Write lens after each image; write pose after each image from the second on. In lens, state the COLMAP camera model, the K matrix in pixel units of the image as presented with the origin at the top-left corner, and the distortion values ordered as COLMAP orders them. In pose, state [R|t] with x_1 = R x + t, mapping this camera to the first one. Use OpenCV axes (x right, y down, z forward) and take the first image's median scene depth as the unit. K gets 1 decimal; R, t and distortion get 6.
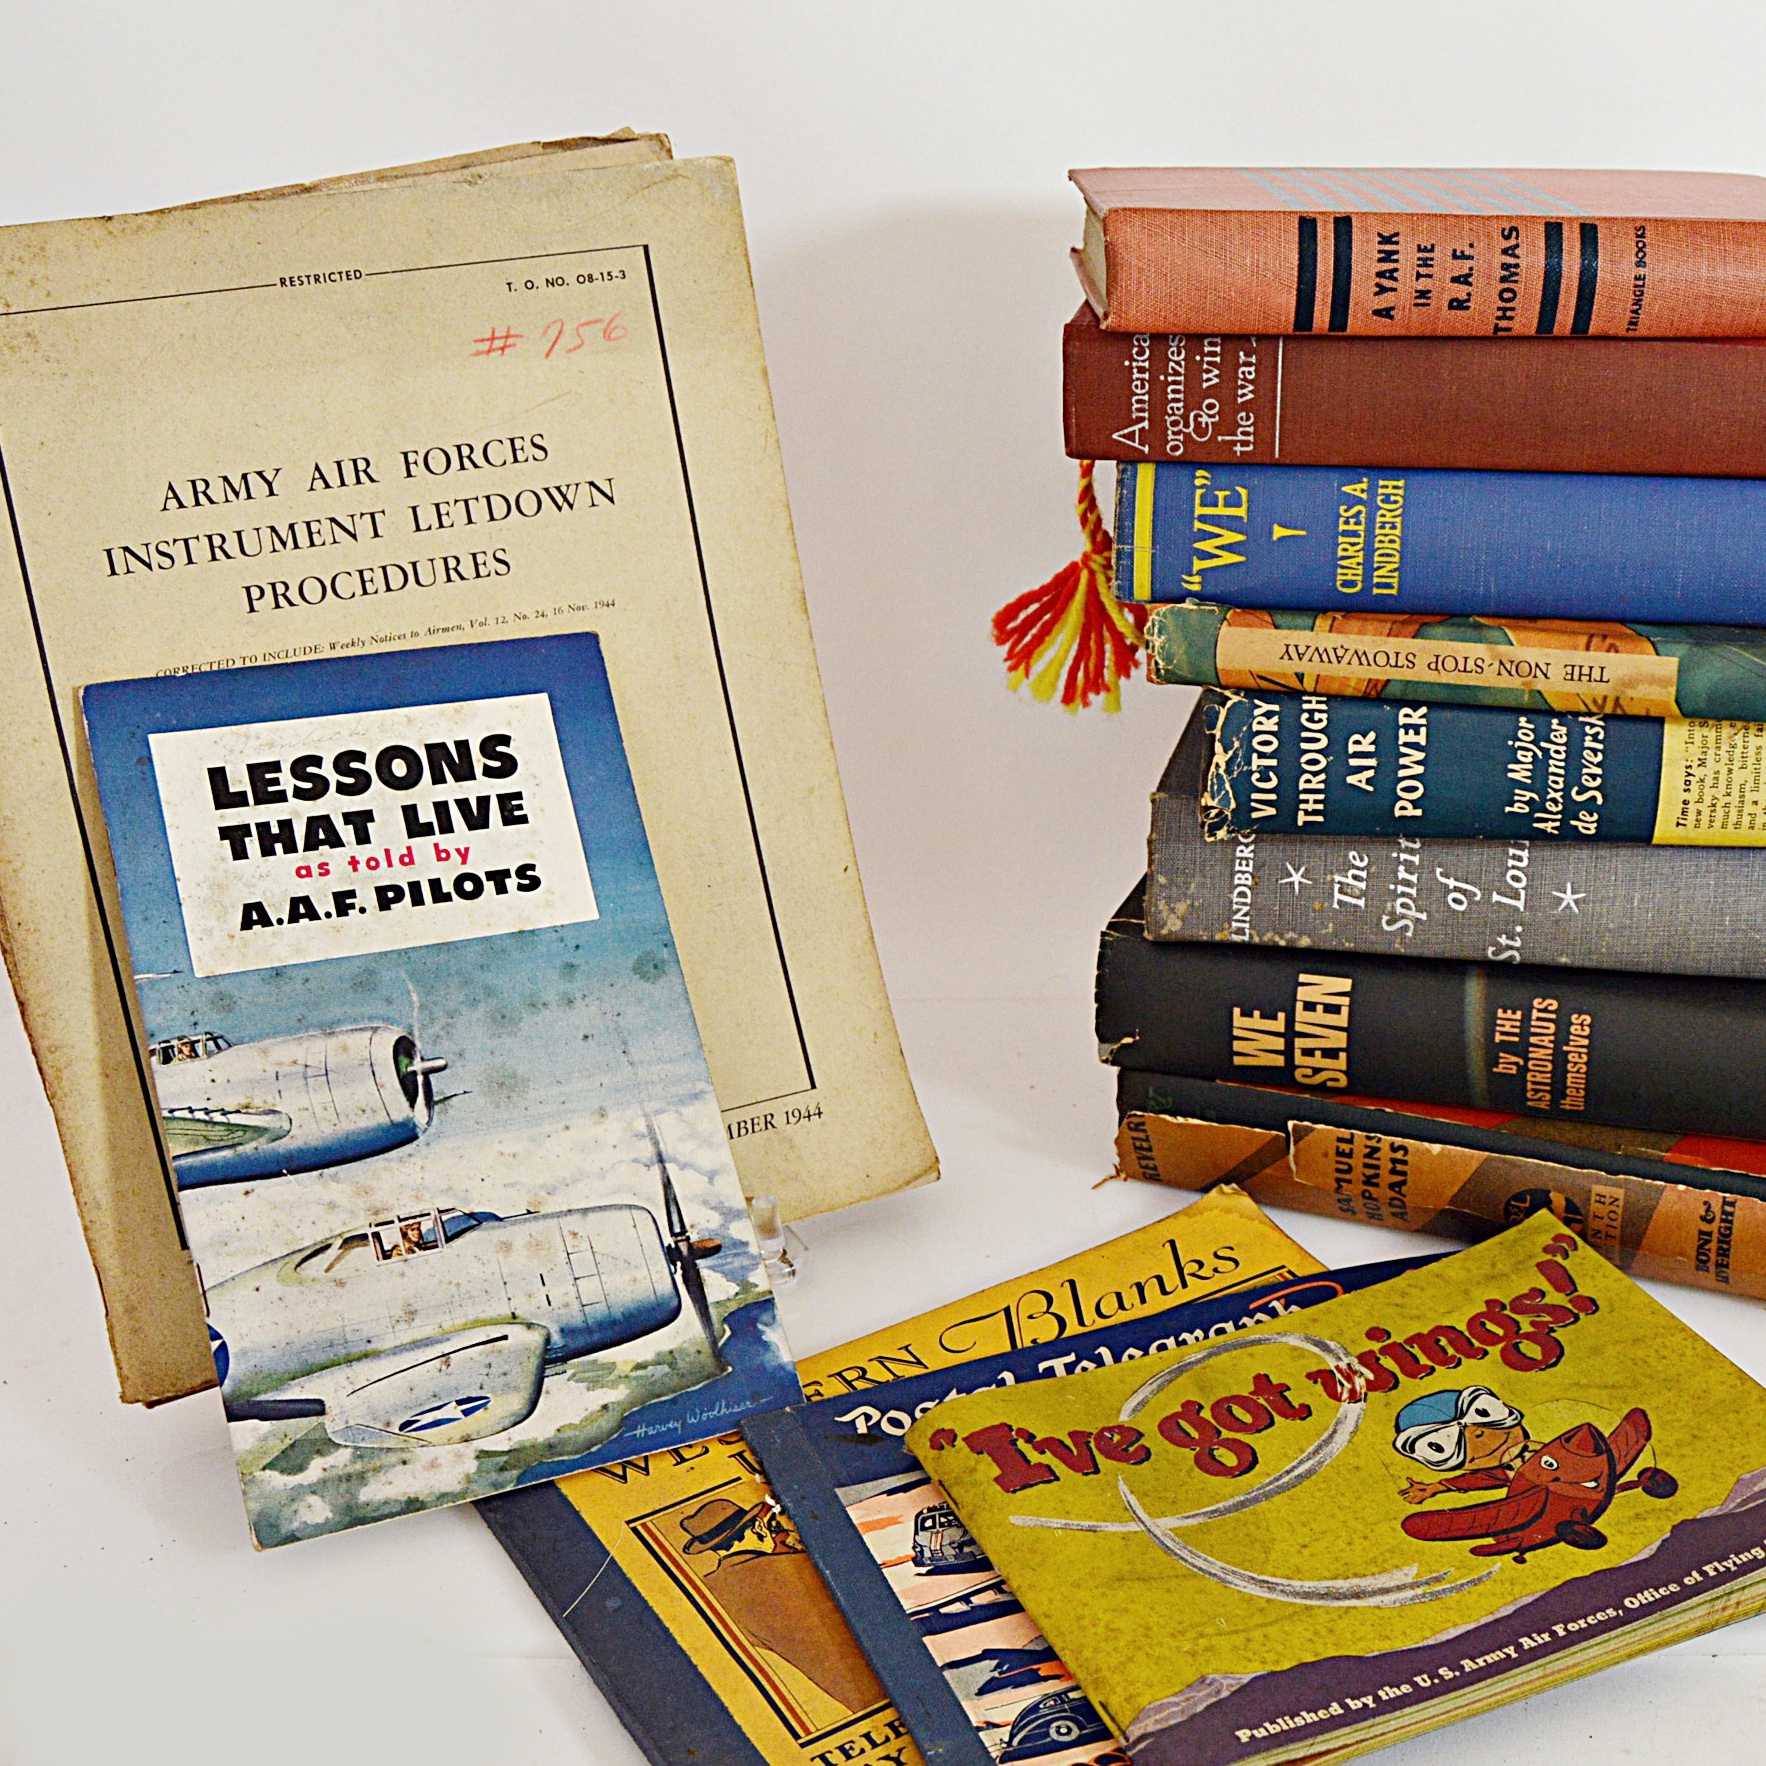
lens RADIAL K [[2262.3, 0, 1077.8], [0, 2262.3, 983.3], [0, 0, 1]] dist [-0.108198, 0.000000]
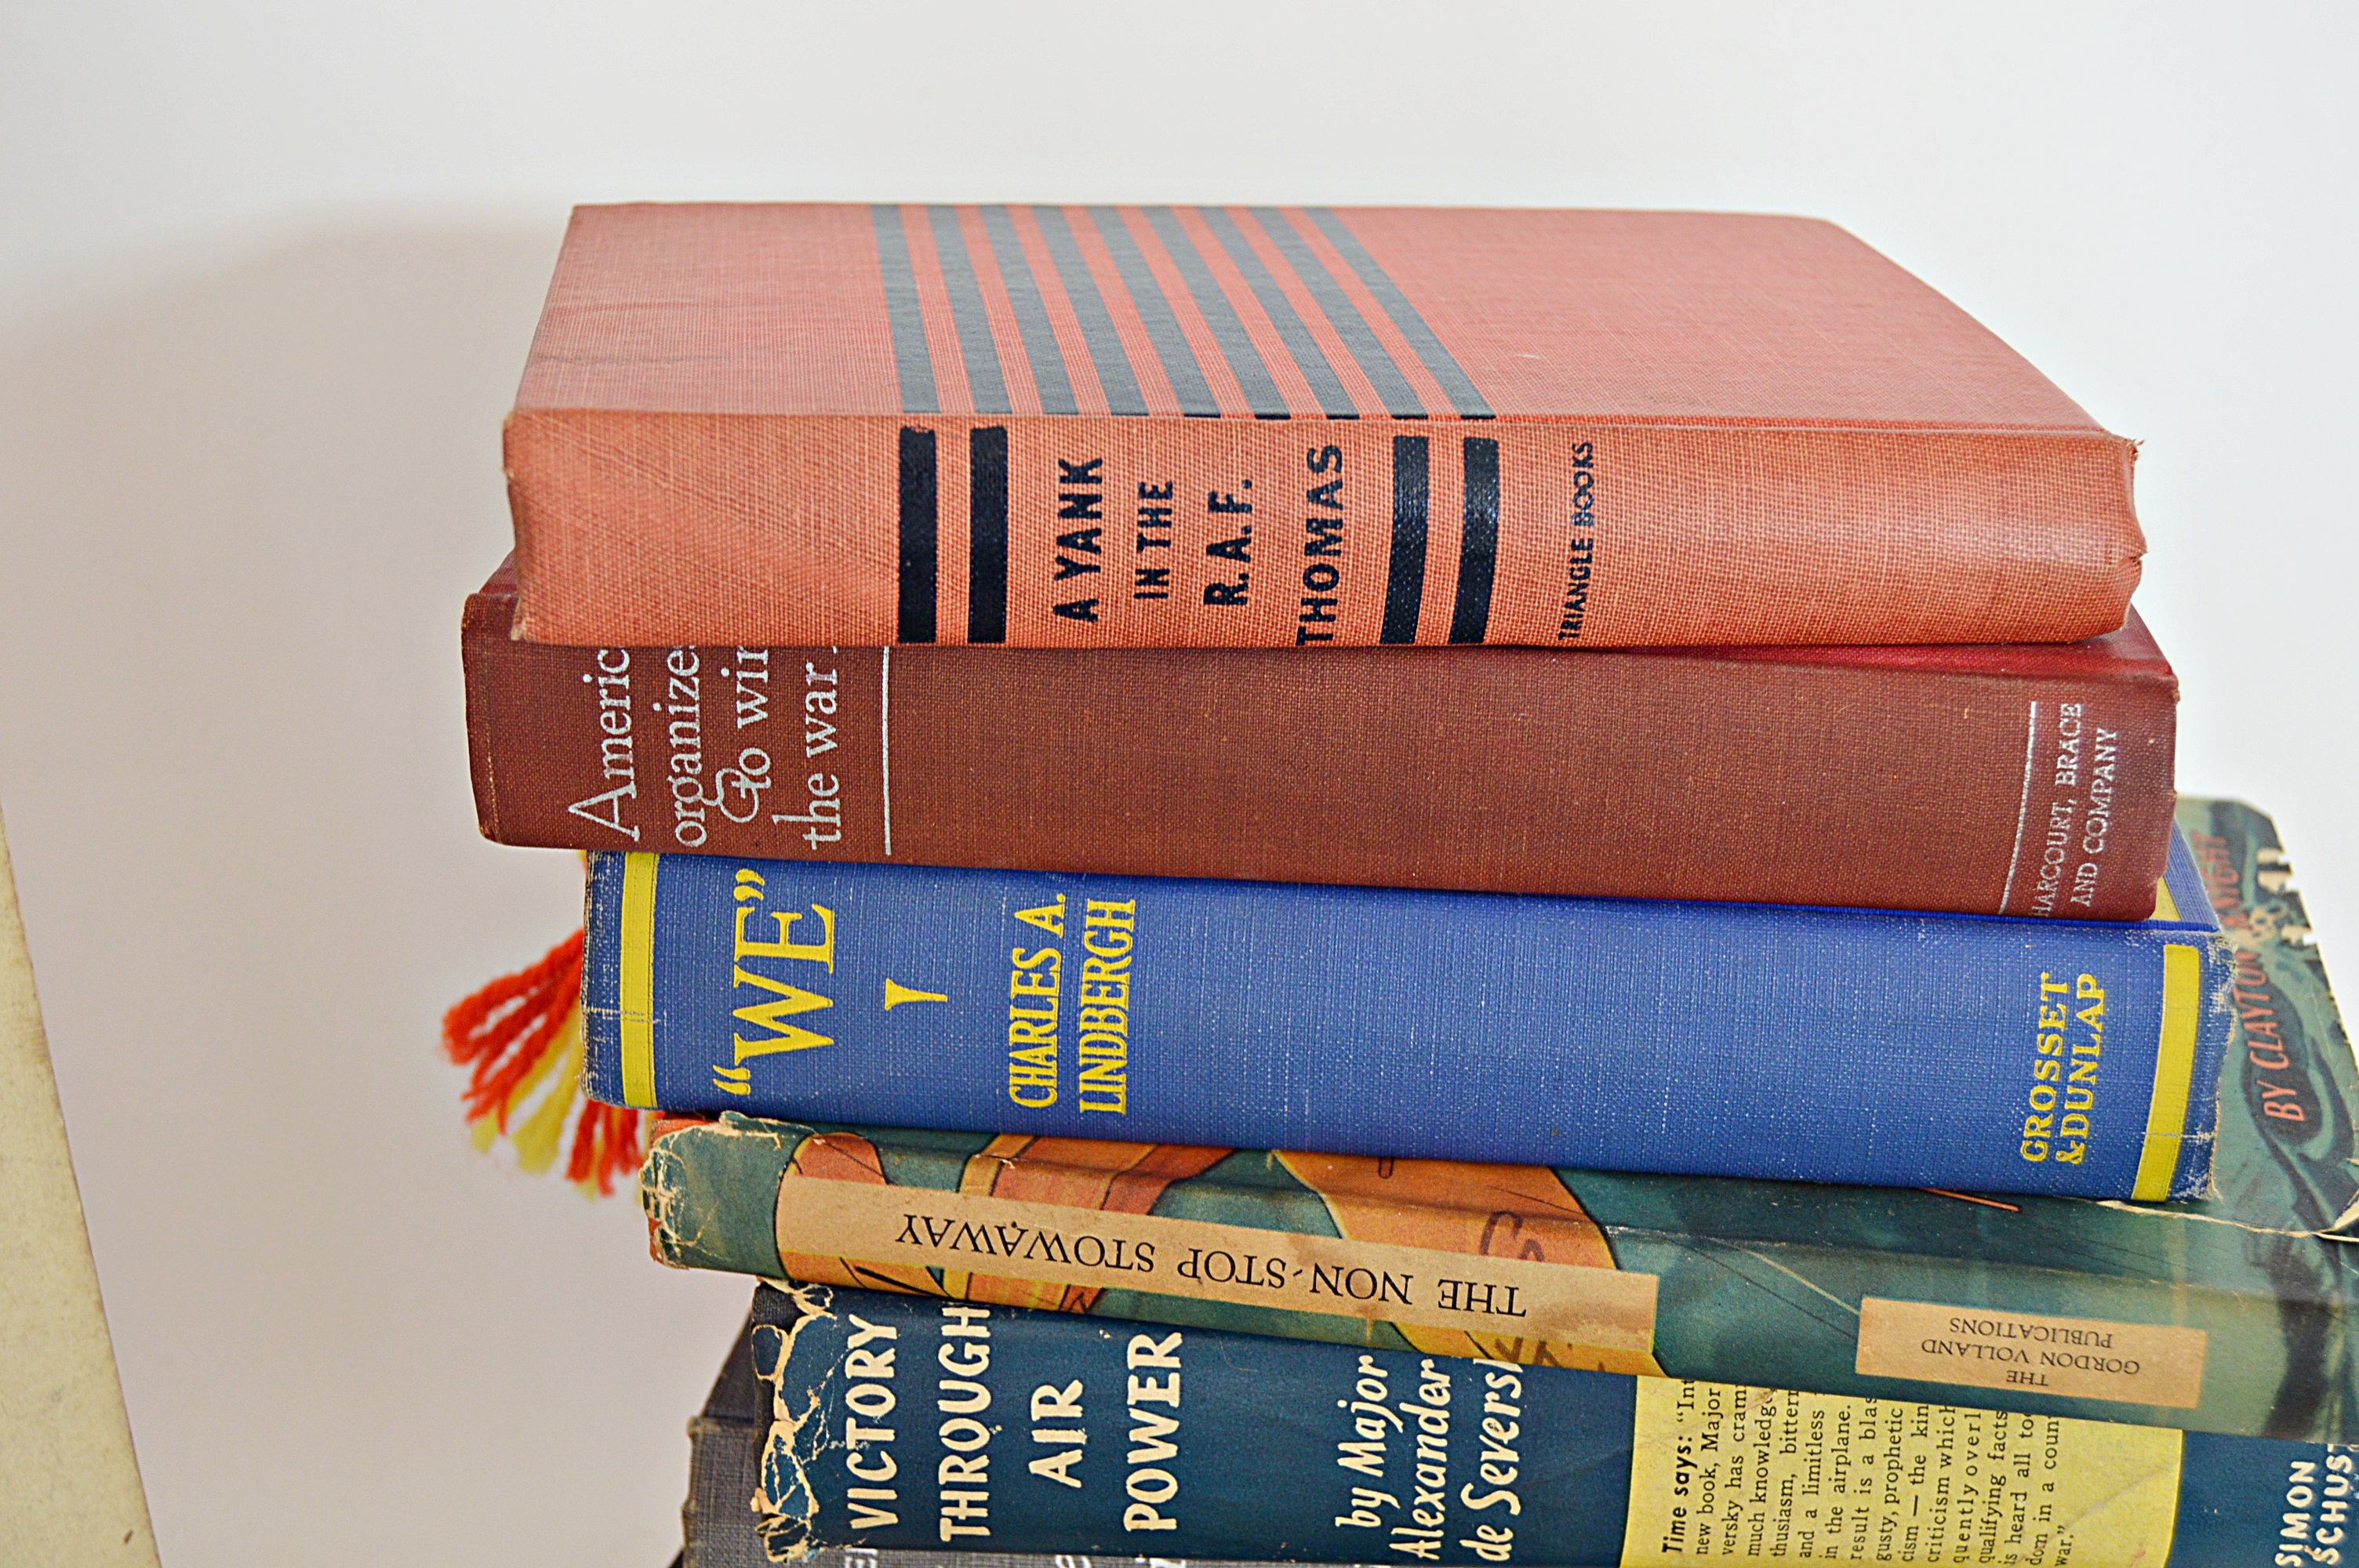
lens RADIAL K [[3109.9, 0, 1229.1], [0, 3109.9, 826.5], [0, 0, 1]] dist [-0.064070, 0.000000]
pose [[0.996640, 0.002348, 0.081875, 0.106185], [0.001588, 0.998847, -0.047978, -0.202790], [-0.081893, 0.047947, 0.995487, 0.281505]]
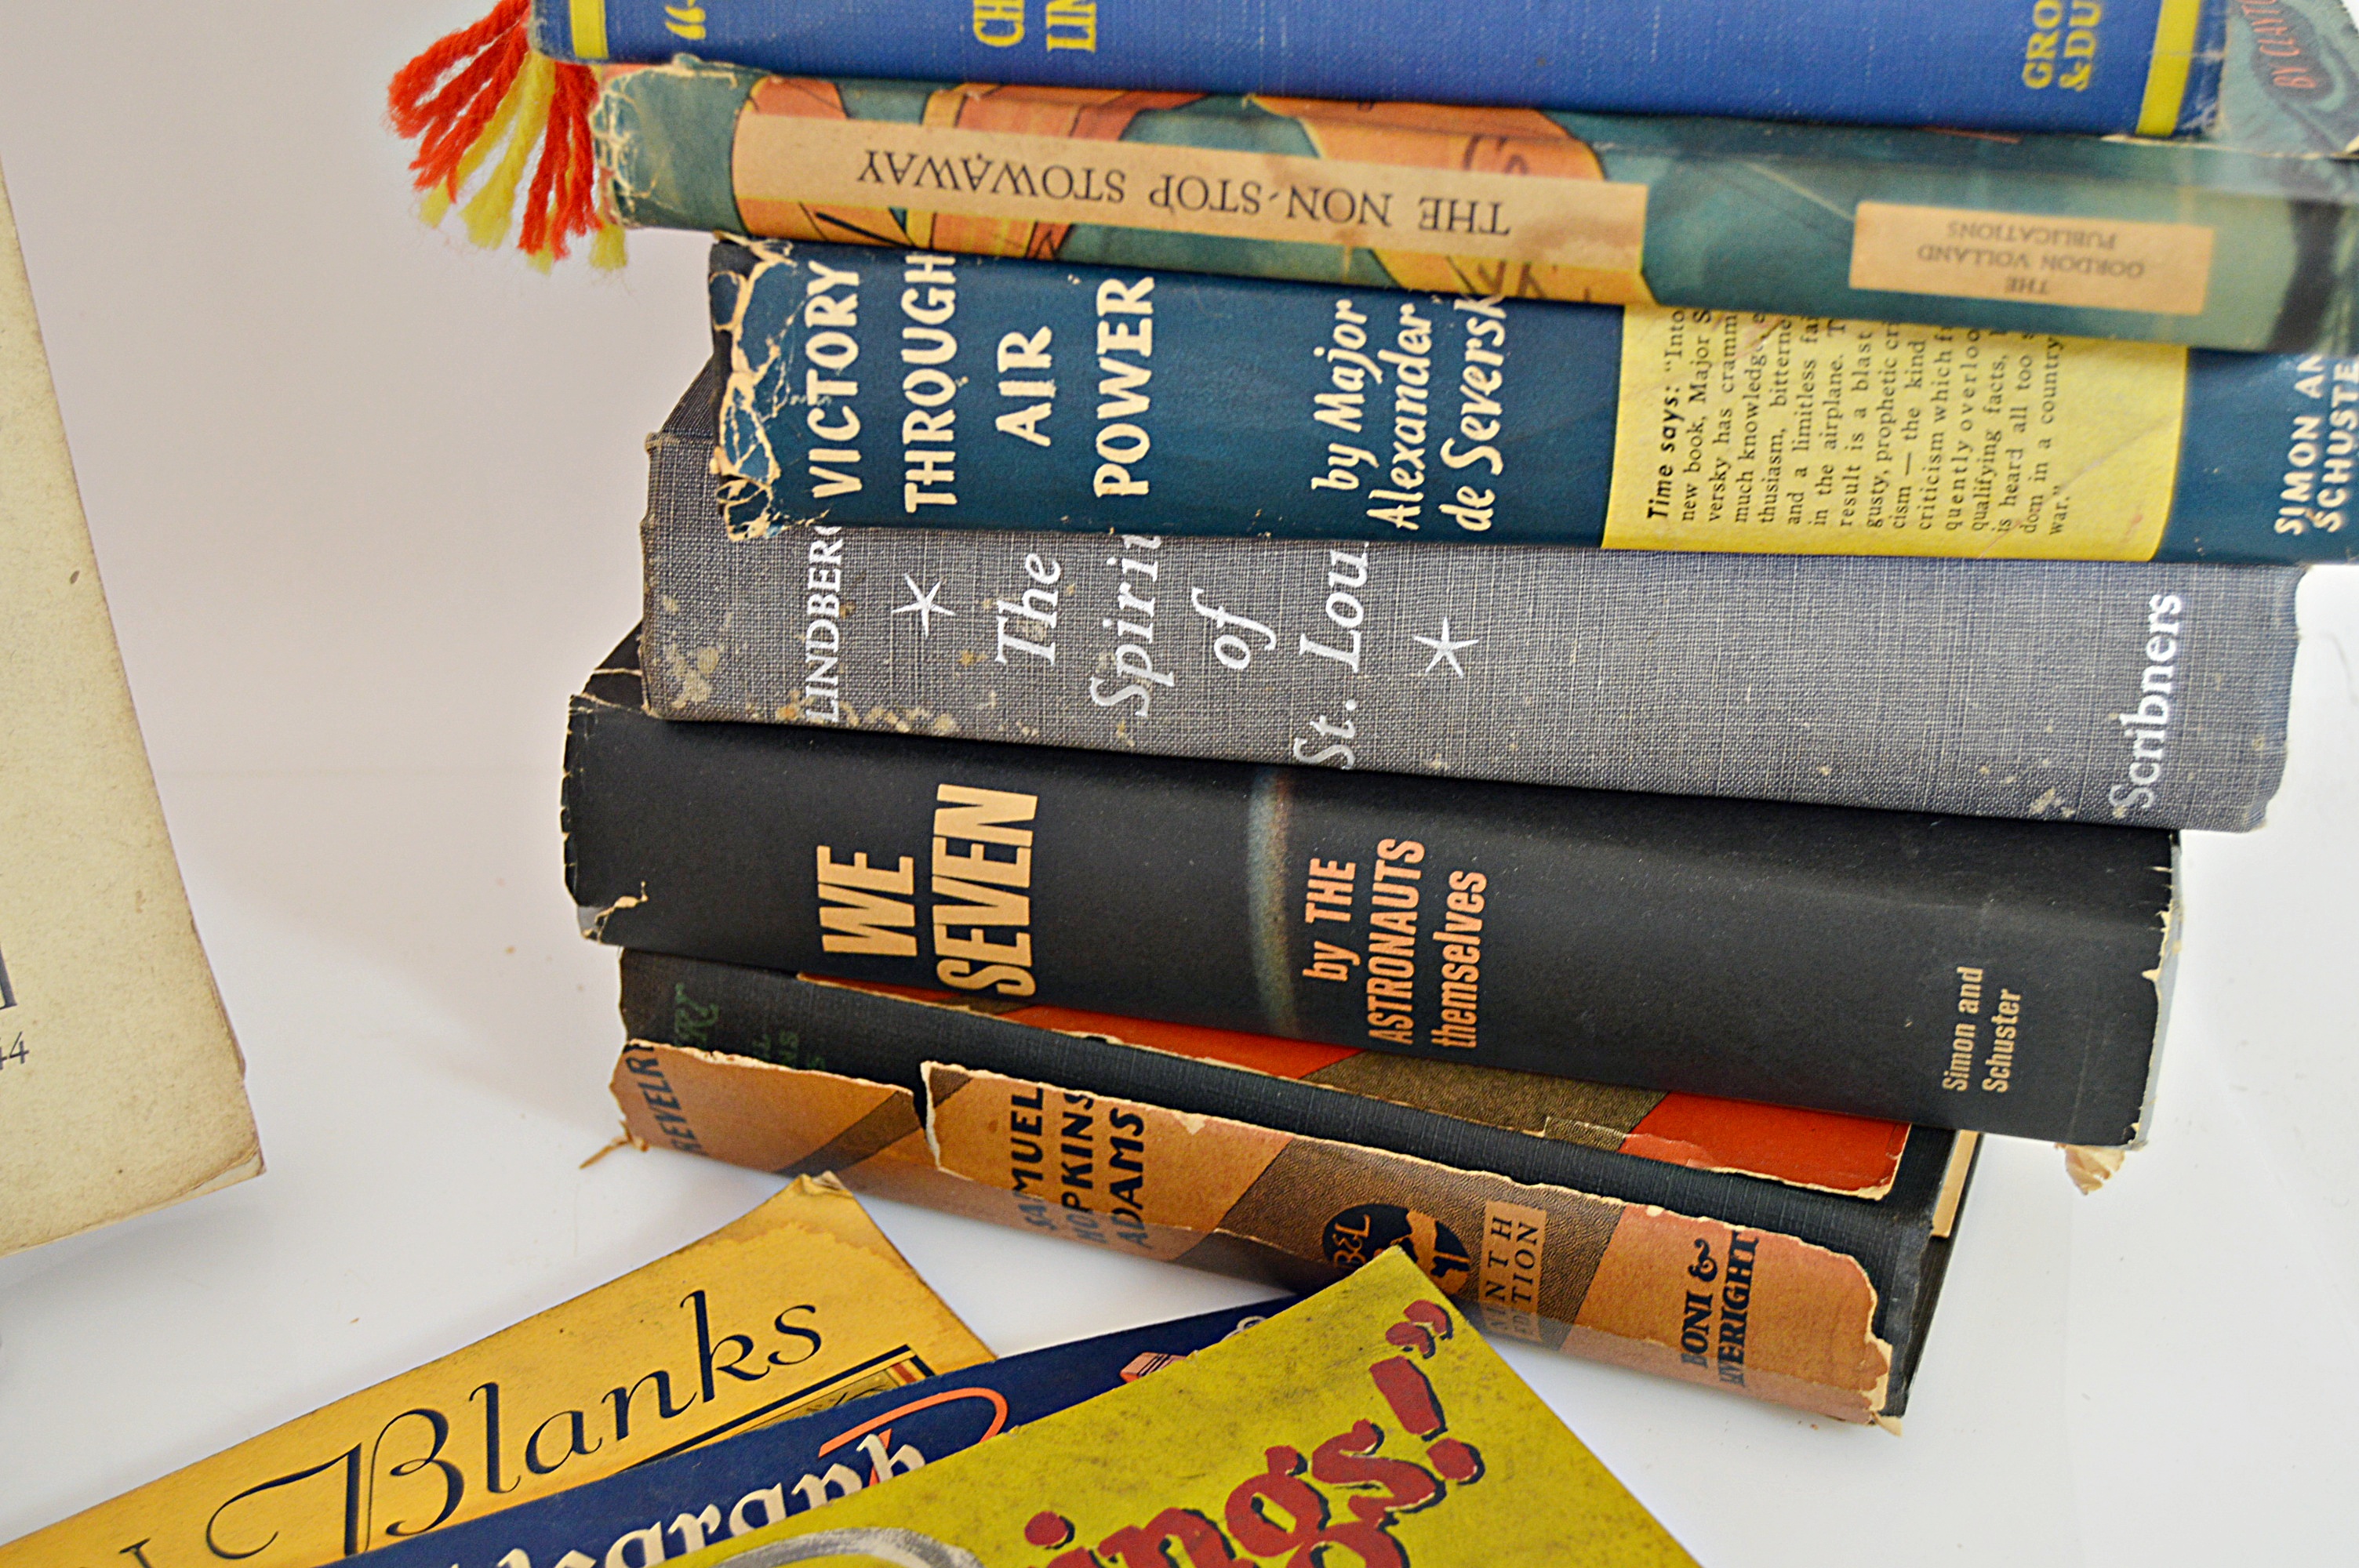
lens RADIAL K [[3109.9, 0, 1229.1], [0, 3109.9, 775.7], [0, 0, 1]] dist [-0.064070, 0.000000]
pose [[0.995940, -0.006917, 0.089751, 0.108056], [0.000975, 0.997813, 0.066087, -0.057557], [-0.090011, -0.065731, 0.993769, 0.303703]]
